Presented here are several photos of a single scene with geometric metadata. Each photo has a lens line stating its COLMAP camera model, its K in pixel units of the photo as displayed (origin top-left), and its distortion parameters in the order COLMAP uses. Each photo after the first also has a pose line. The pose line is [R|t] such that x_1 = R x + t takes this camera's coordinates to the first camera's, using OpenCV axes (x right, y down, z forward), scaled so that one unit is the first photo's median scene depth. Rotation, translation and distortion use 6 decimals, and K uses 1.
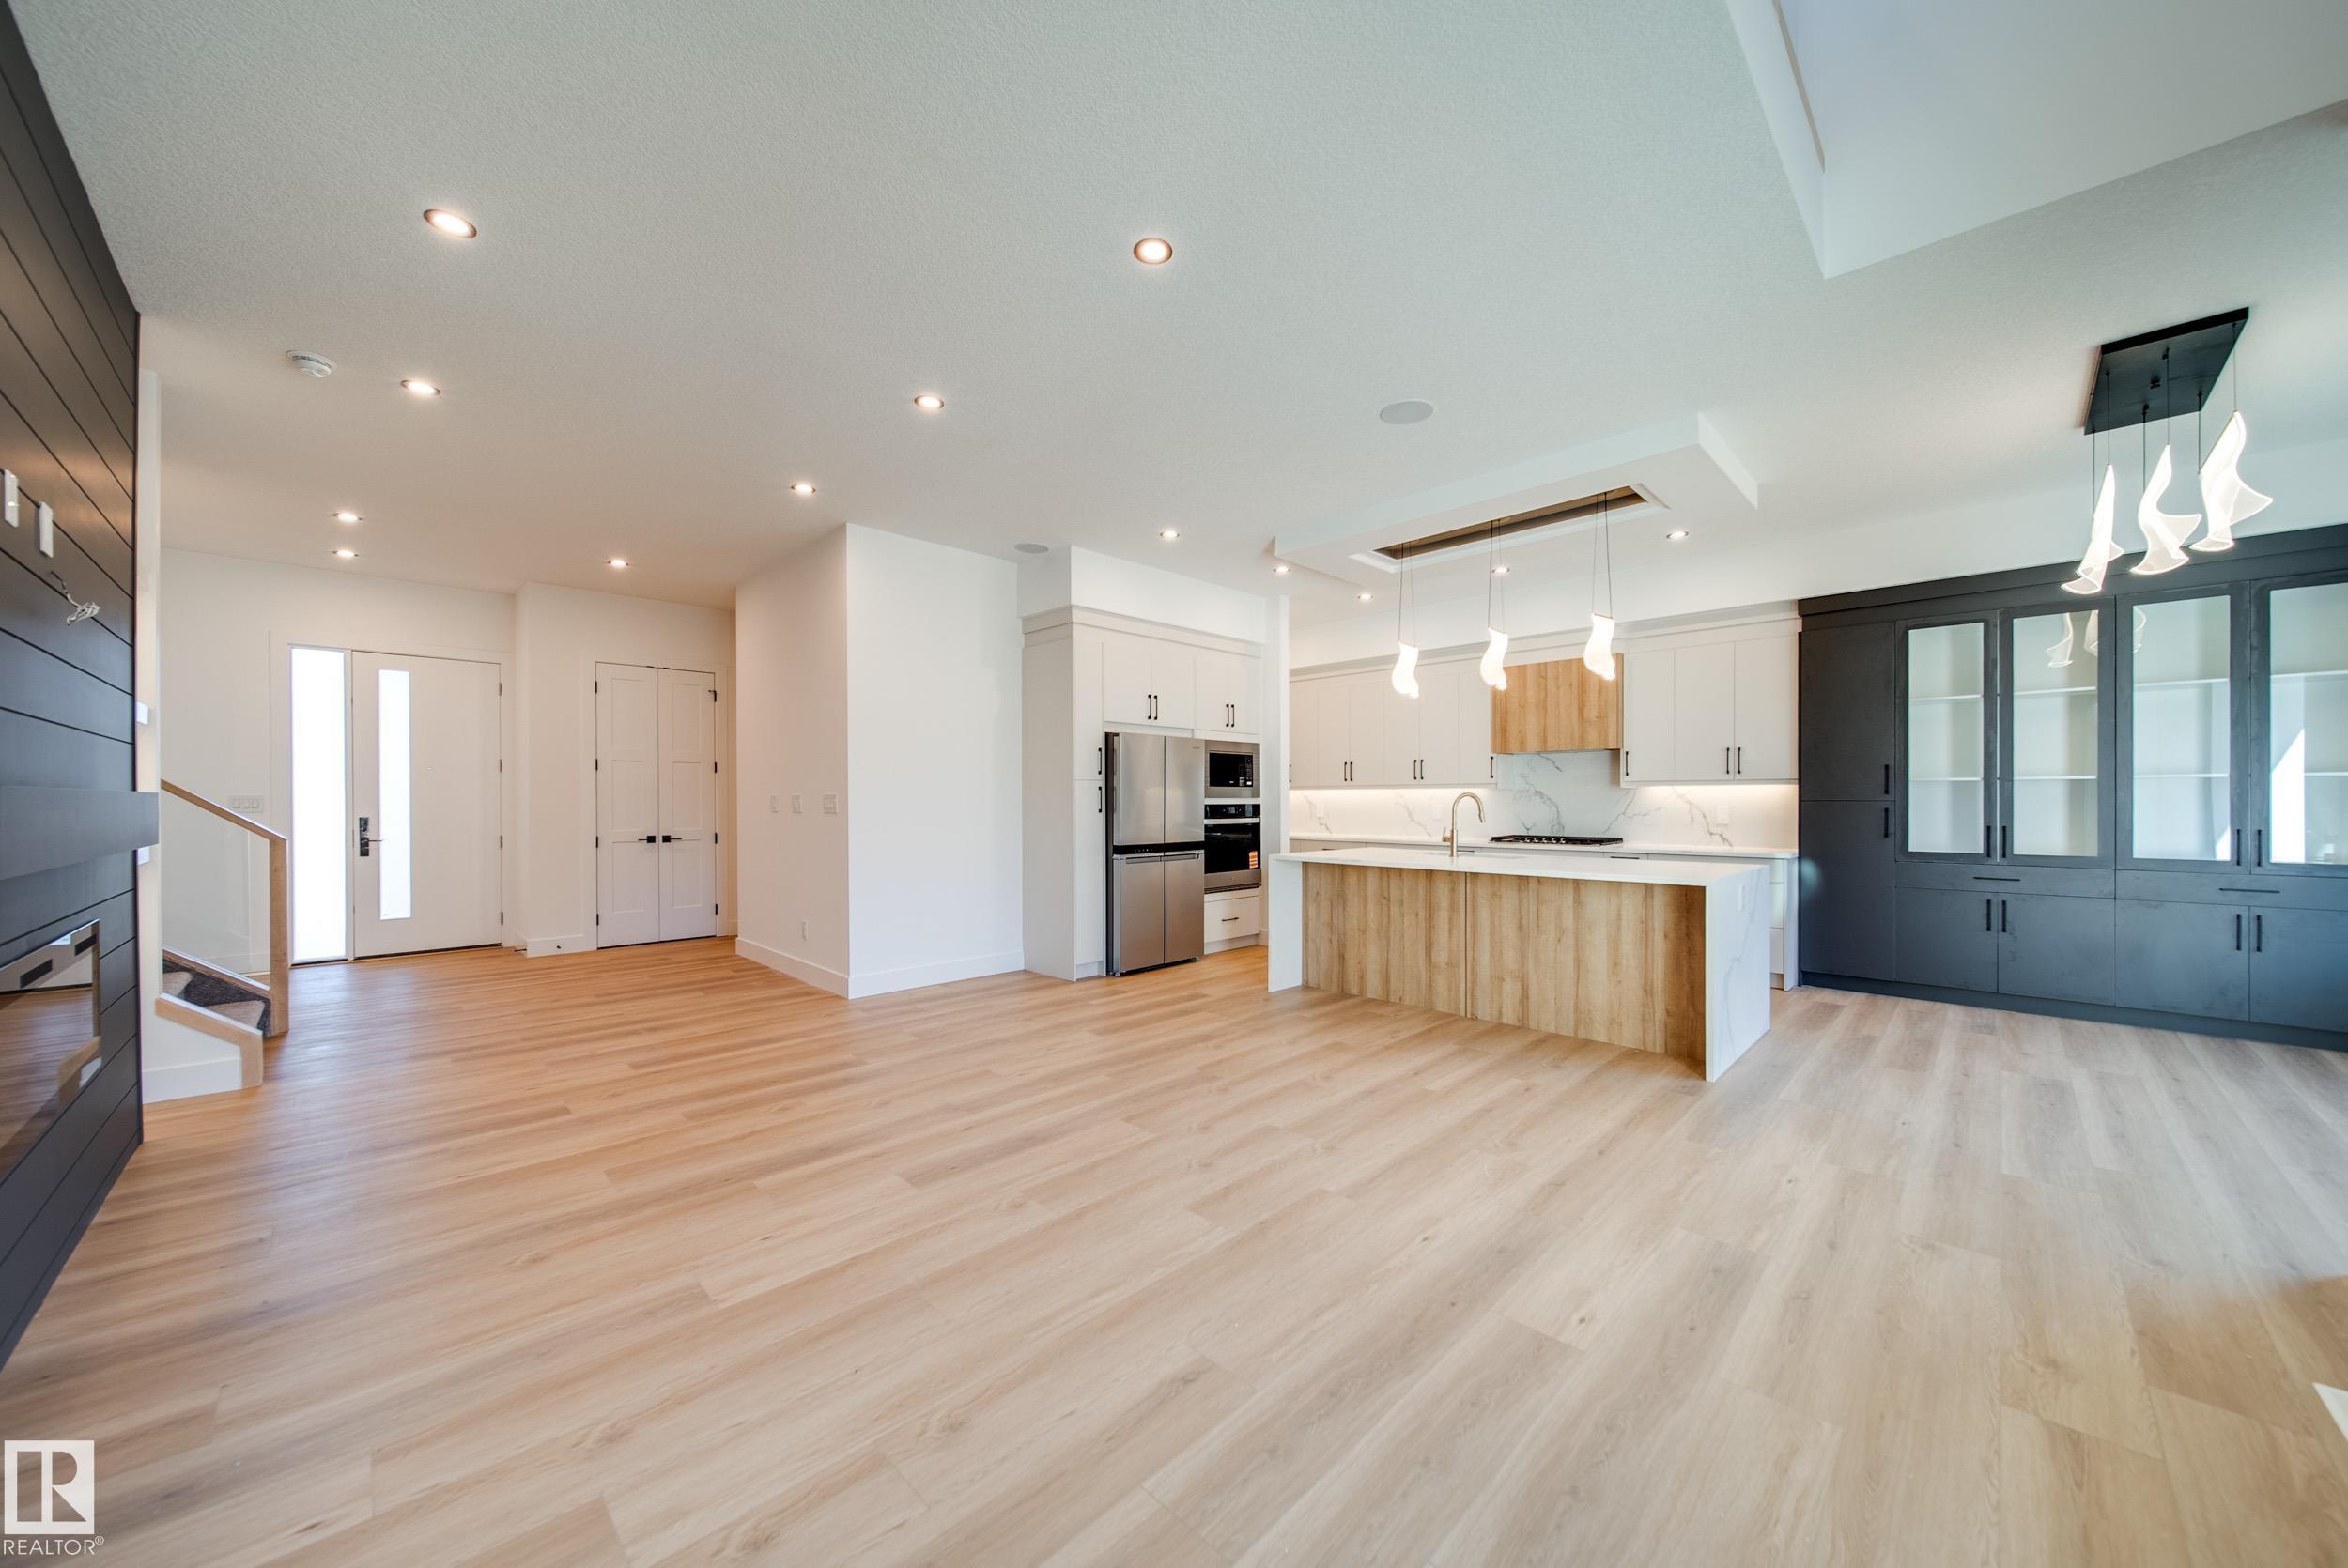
lens RADIAL K [[829.0, 0, 1180.0], [0, 829.0, 801.1], [0, 0, 1]] dist [-0.000646, -0.000304]
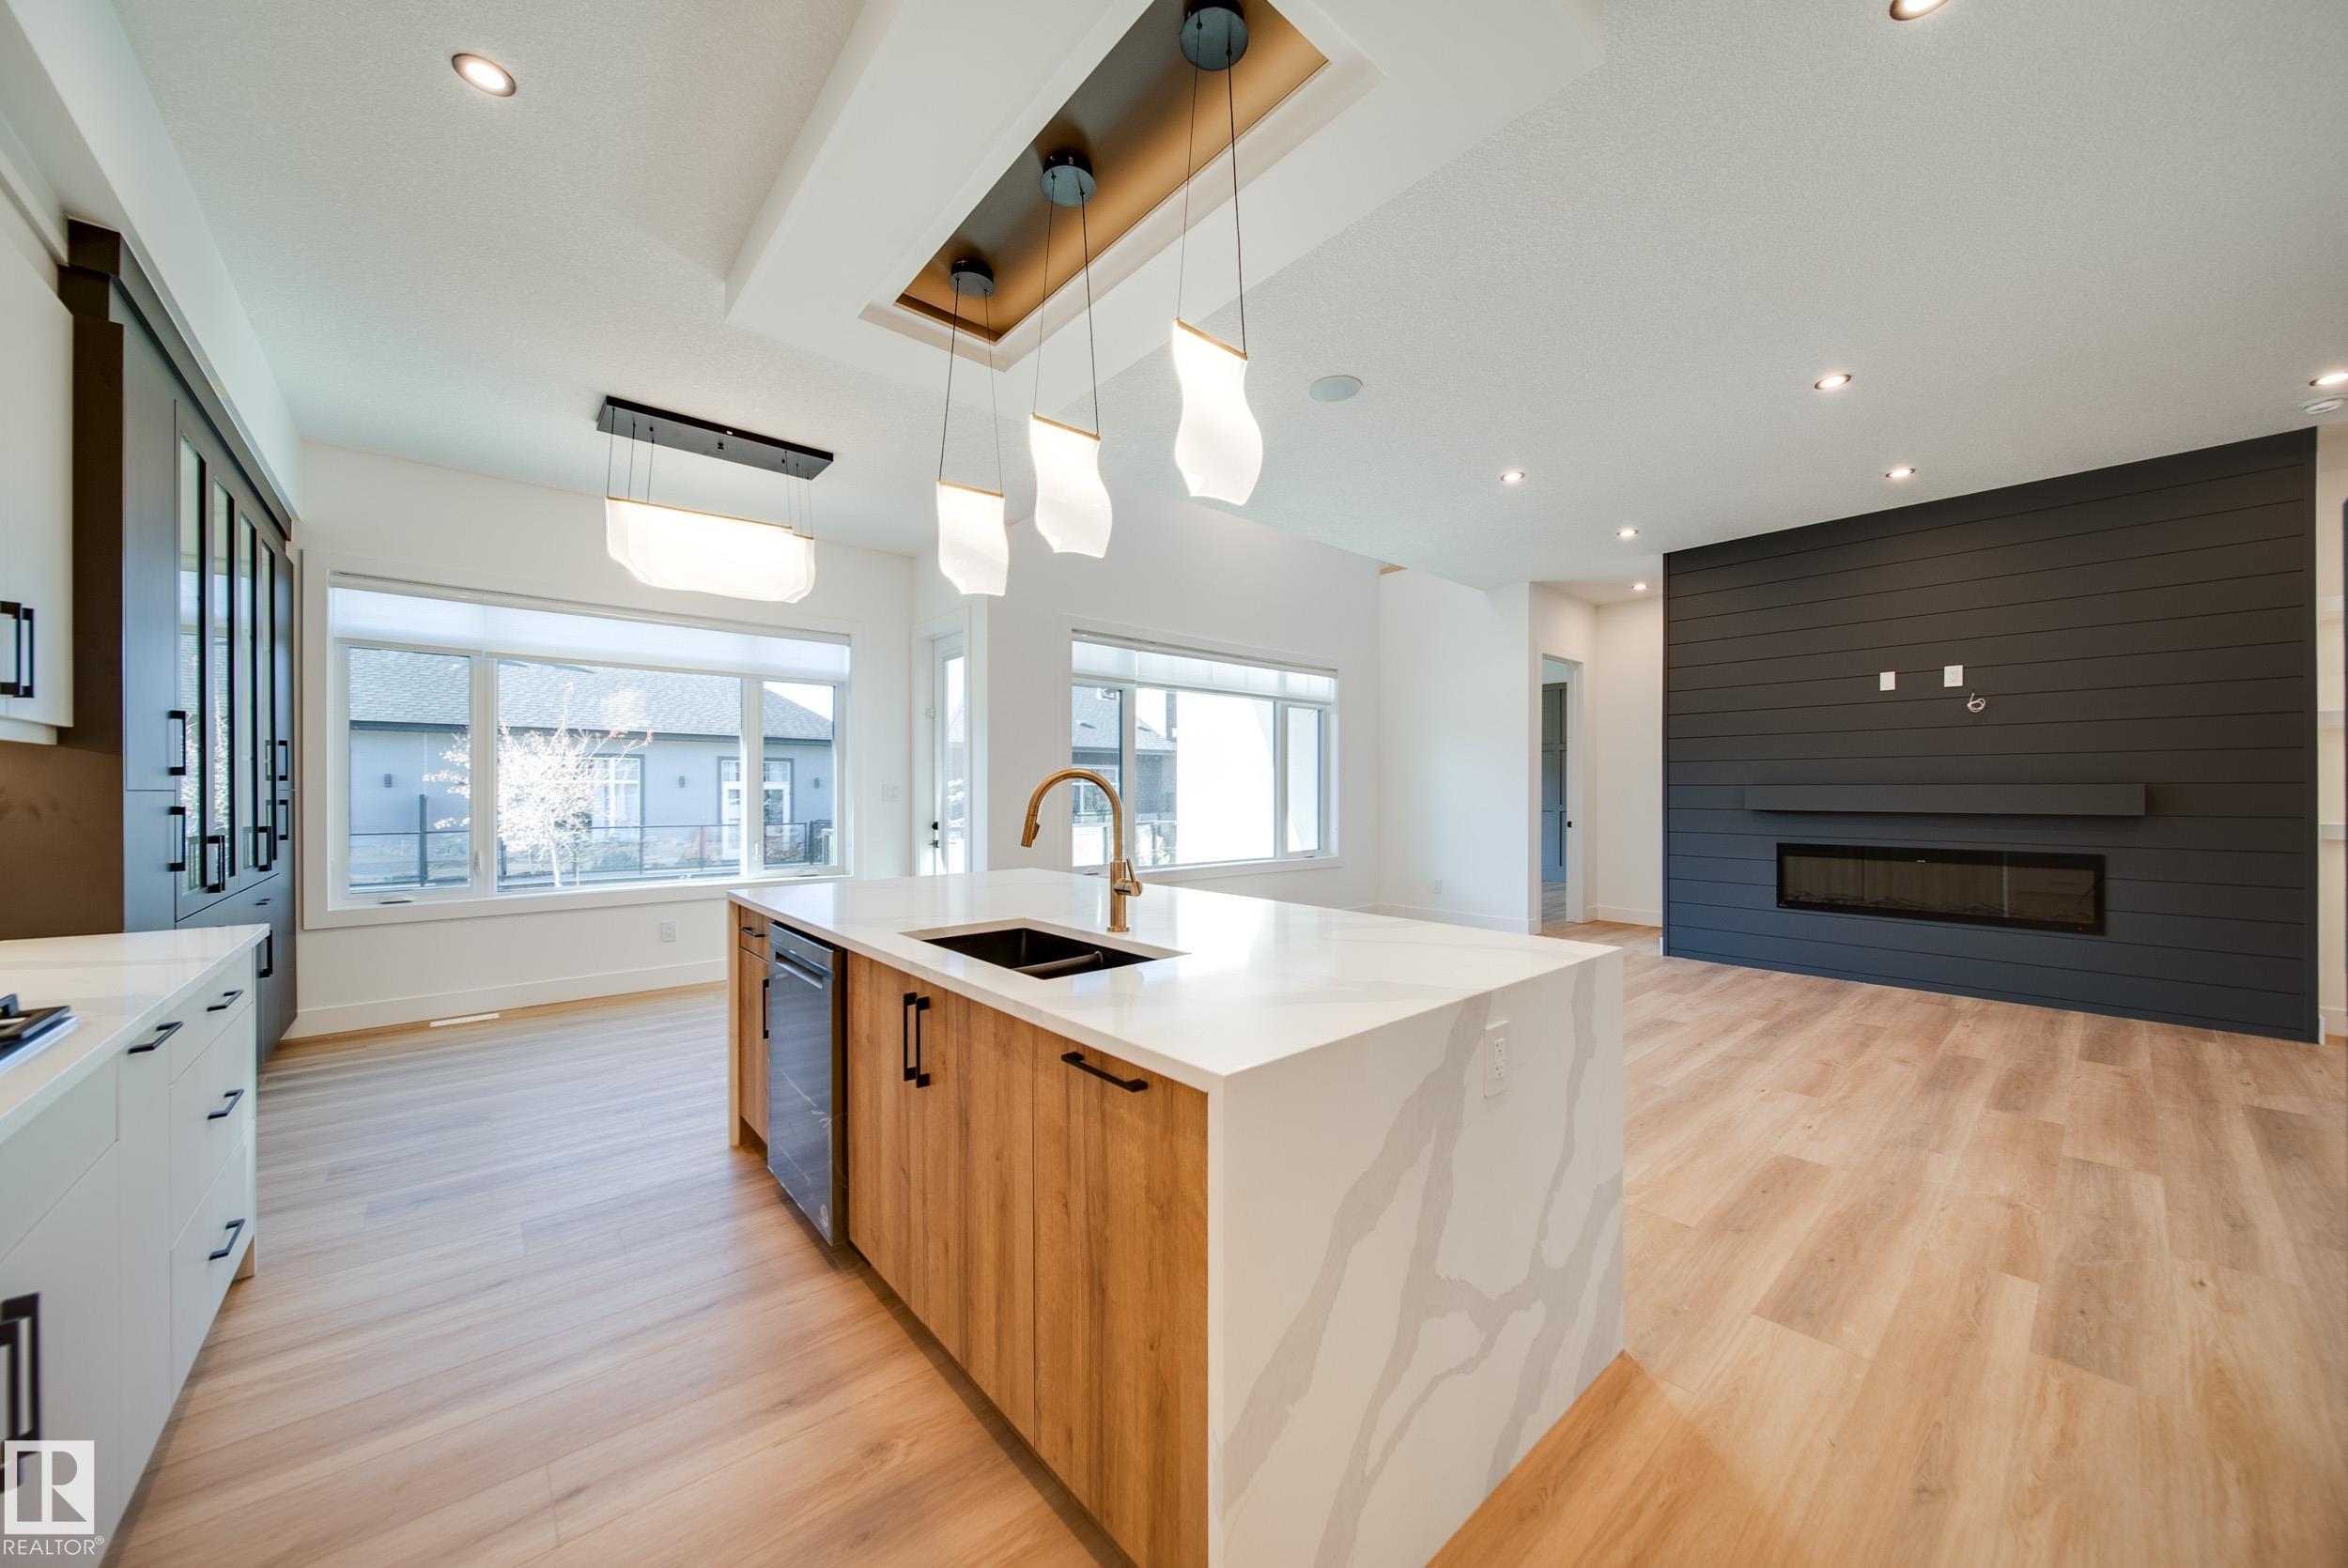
lens RADIAL K [[828.5, 0, 1177.4], [0, 828.5, 794.4], [0, 0, 1]] dist [-0.004132, 0.000036]
pose [[-0.997368, 0.000945, 0.072506, 0.316164], [0.001352, 0.999984, 0.005572, -0.000453], [-0.072500, 0.005655, -0.997352, 1.615225]]
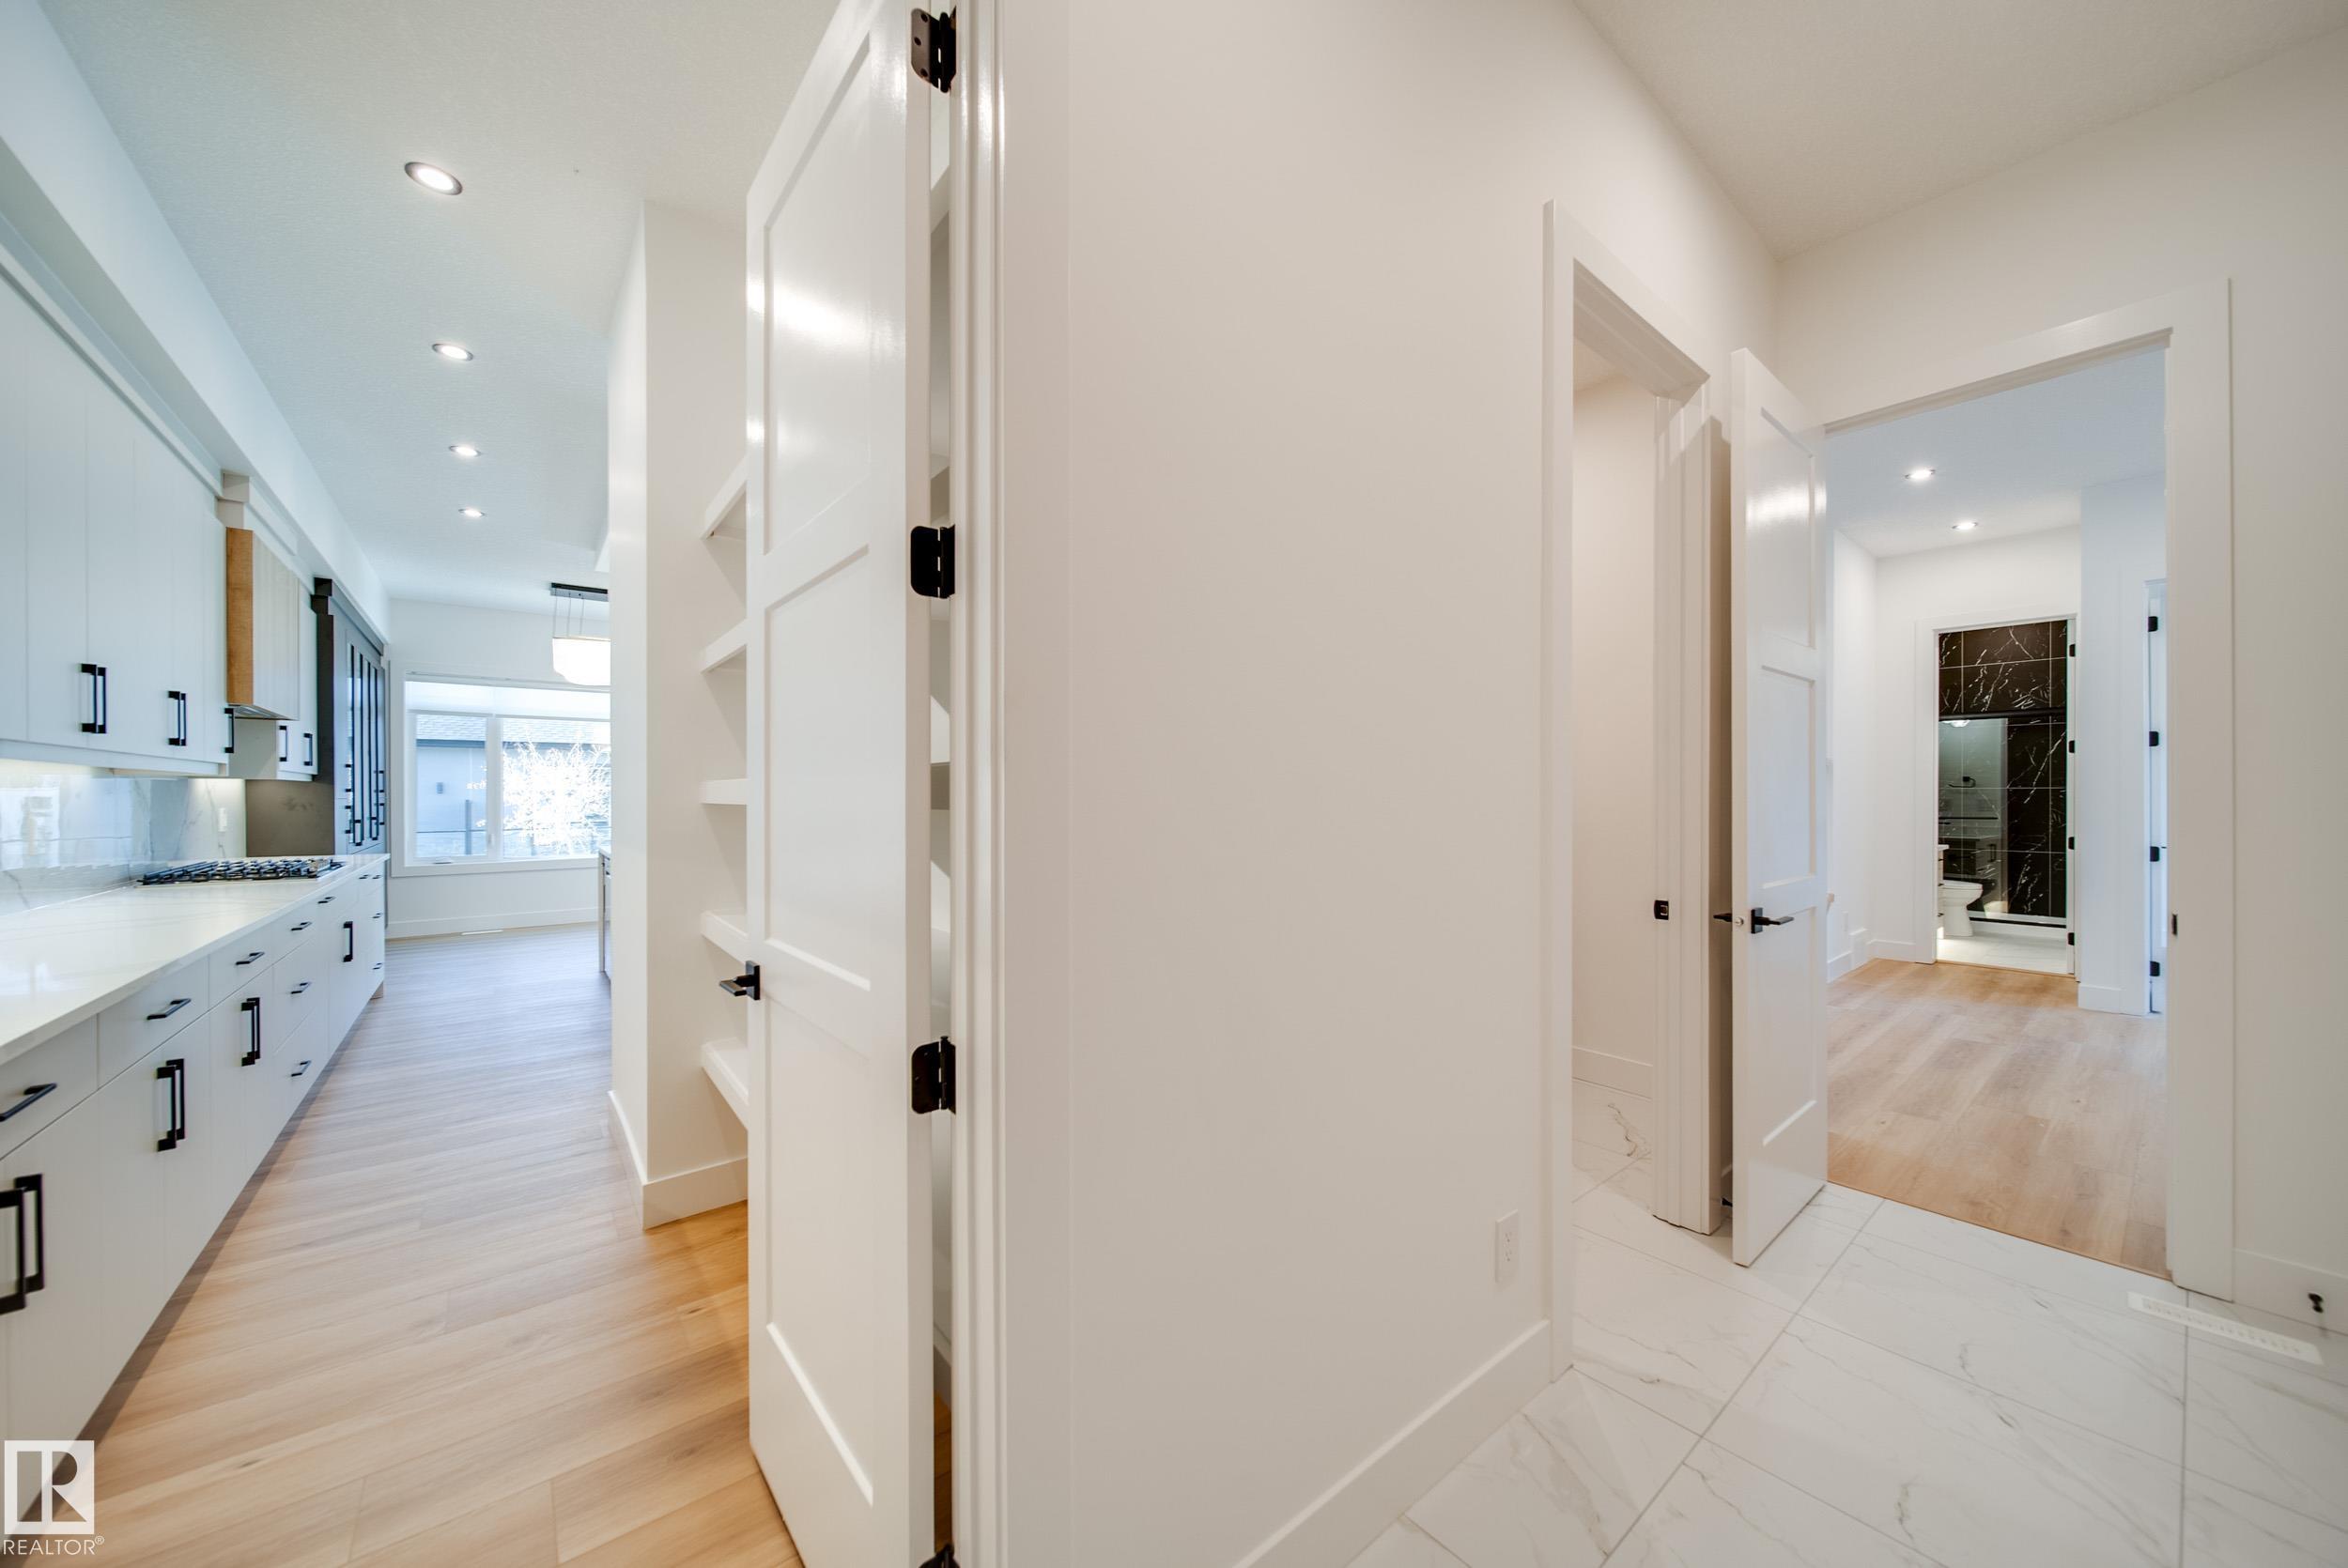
lens RADIAL K [[828.5, 0, 1177.4], [0, 828.5, 794.4], [0, 0, 1]] dist [-0.004132, 0.000036]
pose [[-0.994139, 0.005084, 0.107992, -0.337286], [0.005518, 0.999978, 0.003726, -0.004574], [-0.107970, 0.004300, -0.994145, 2.196850]]
